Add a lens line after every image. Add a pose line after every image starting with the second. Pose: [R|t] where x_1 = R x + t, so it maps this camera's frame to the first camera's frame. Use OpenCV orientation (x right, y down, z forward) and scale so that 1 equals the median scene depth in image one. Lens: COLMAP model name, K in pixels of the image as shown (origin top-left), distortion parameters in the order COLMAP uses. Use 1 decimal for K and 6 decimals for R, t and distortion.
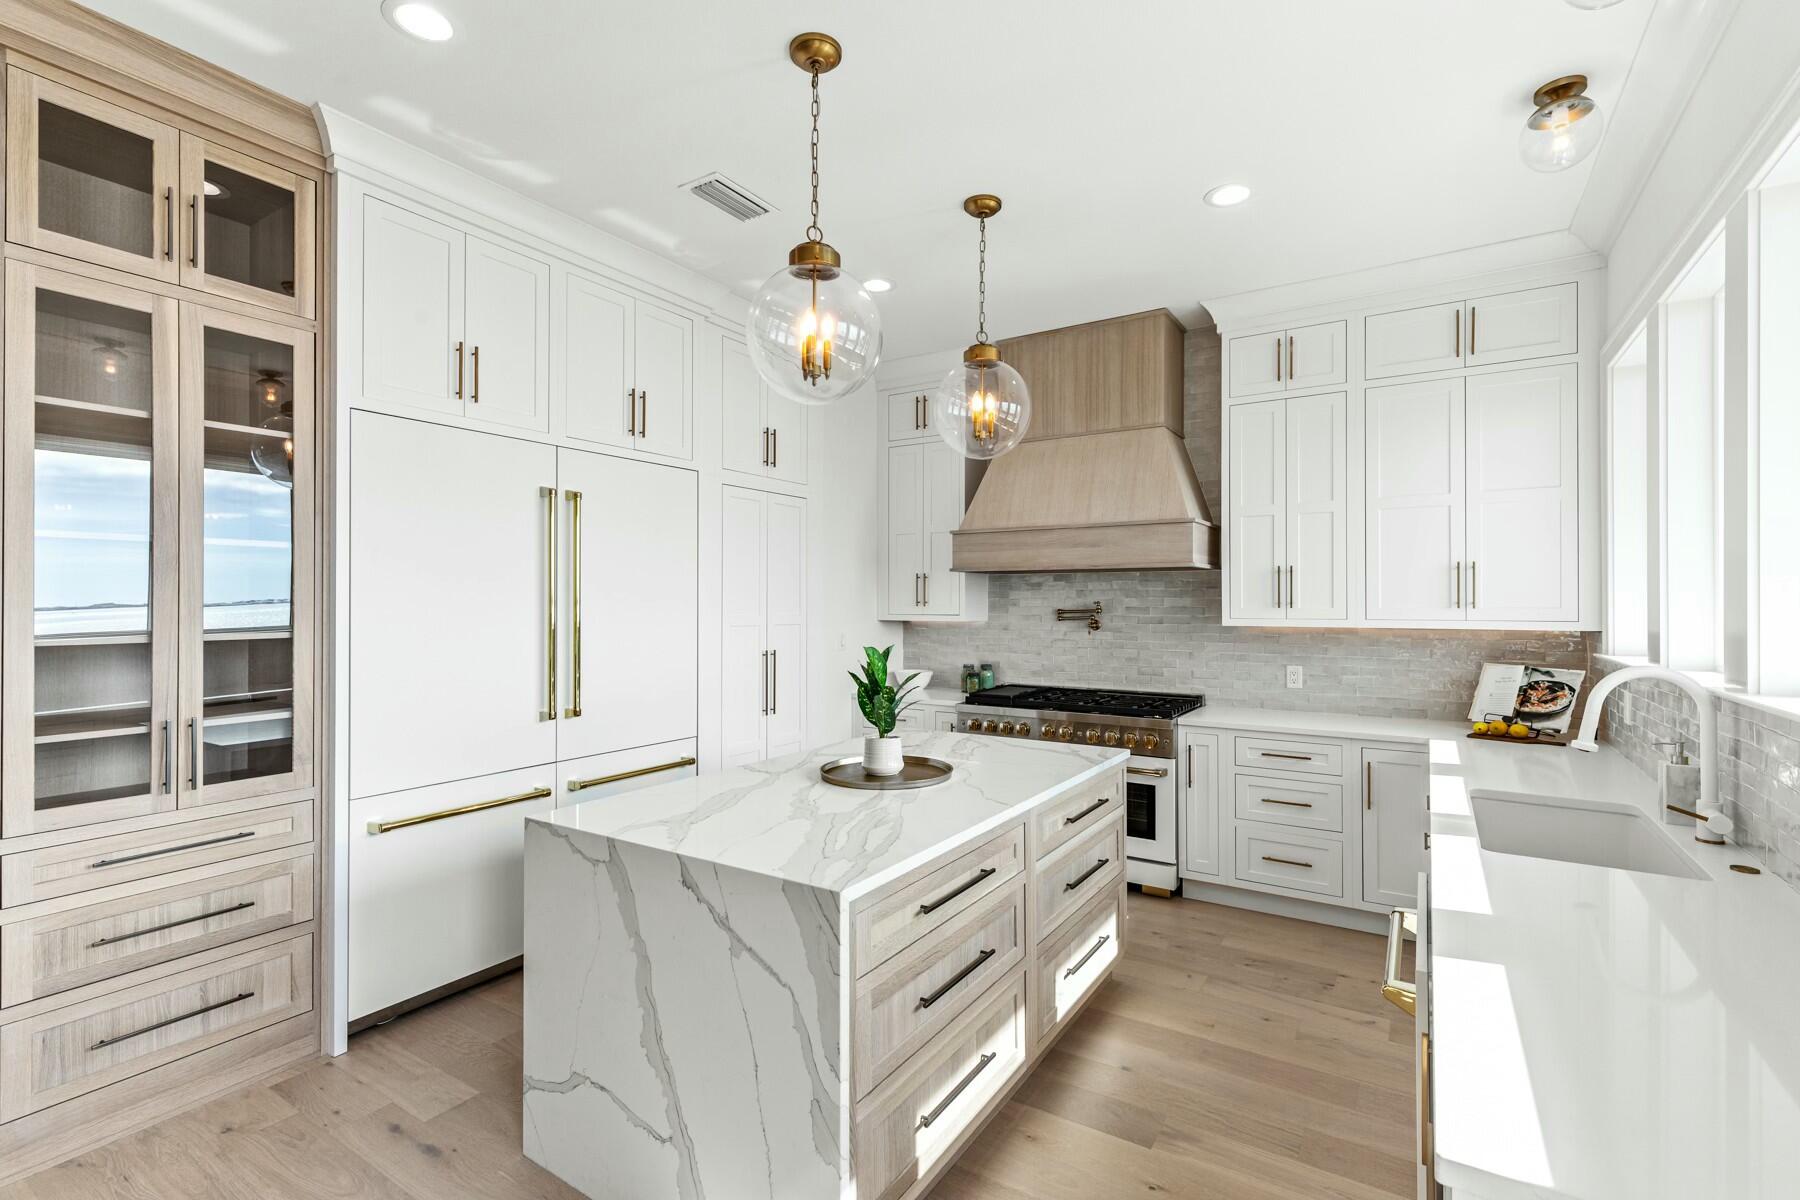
lens RADIAL K [[811.0, 0, 901.3], [0, 811.0, 602.3], [0, 0, 1]] dist [0.011608, -0.000287]
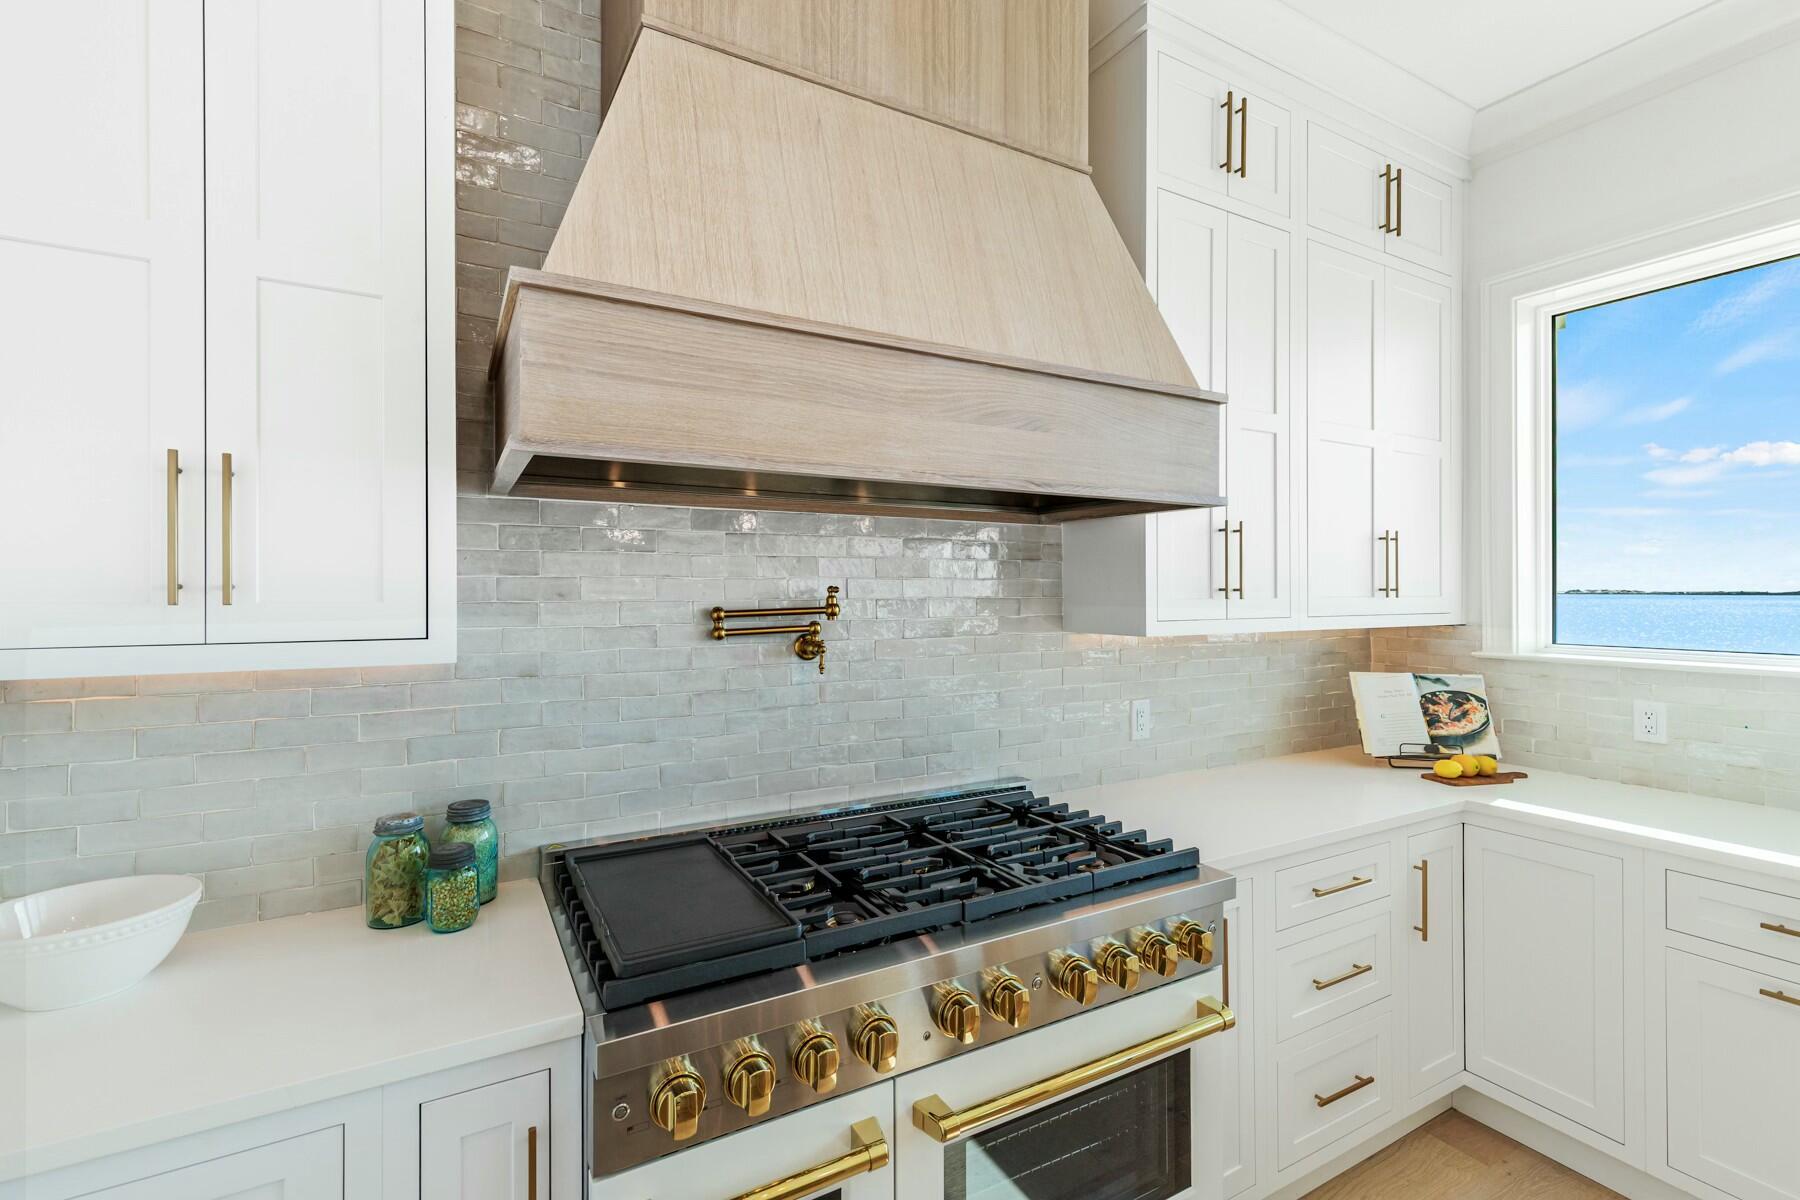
lens RADIAL K [[801.0, 0, 898.1], [0, 801.0, 591.1], [0, 0, 1]] dist [0.000541, 0.000051]
pose [[0.462910, -0.002964, 0.886401, -0.108634], [-0.000871, 0.999992, 0.003799, -0.000455], [-0.886405, -0.002531, 0.462903, 1.023149]]
